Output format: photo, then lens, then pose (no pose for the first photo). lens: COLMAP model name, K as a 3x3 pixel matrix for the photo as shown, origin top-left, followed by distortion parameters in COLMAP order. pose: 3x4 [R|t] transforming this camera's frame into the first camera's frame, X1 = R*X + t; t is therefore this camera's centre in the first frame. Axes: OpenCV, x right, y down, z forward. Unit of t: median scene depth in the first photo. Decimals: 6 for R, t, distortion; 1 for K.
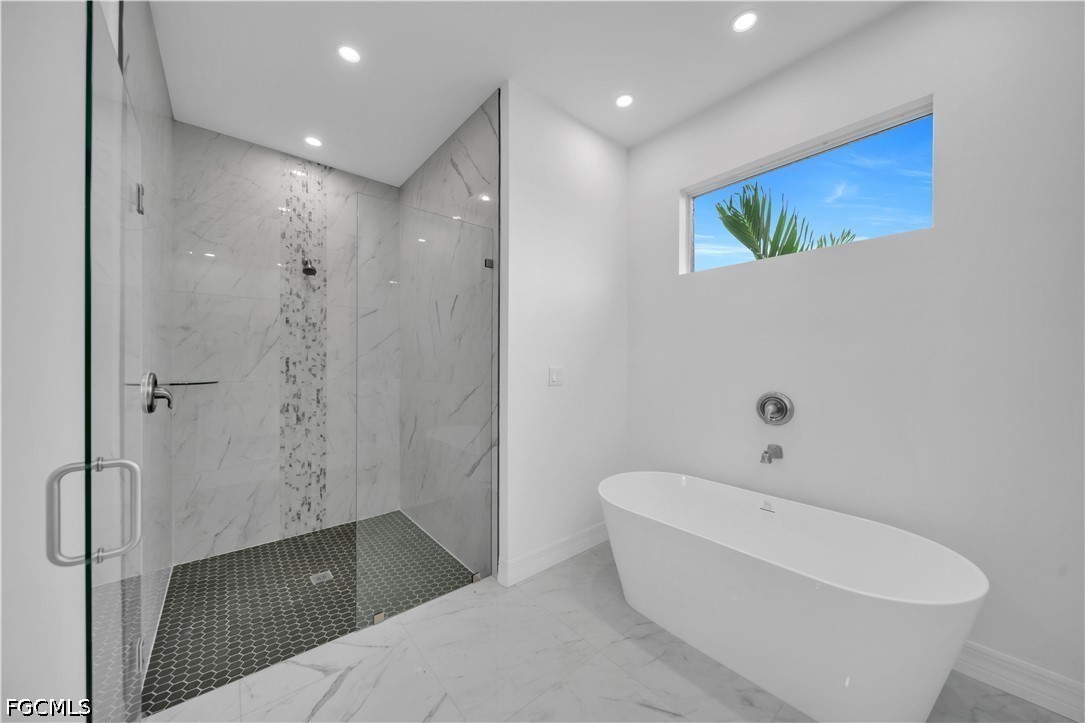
lens RADIAL K [[374.5, 0, 541.2], [0, 374.5, 364.0], [0, 0, 1]] dist [0.001189, -0.001400]
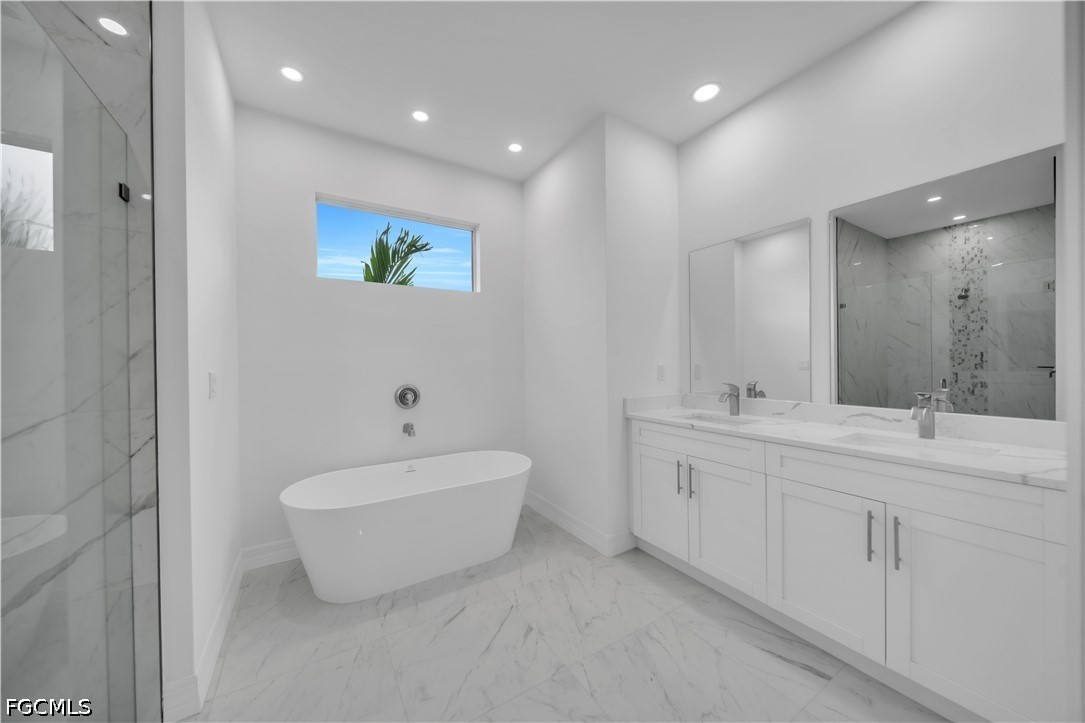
lens RADIAL K [[374.5, 0, 541.2], [0, 374.5, 364.0], [0, 0, 1]] dist [0.001189, -0.001400]
pose [[0.137820, -0.009841, 0.990408, -0.678836], [0.013938, 0.999871, 0.007995, -0.004963], [-0.990359, 0.012703, 0.137940, 0.333449]]
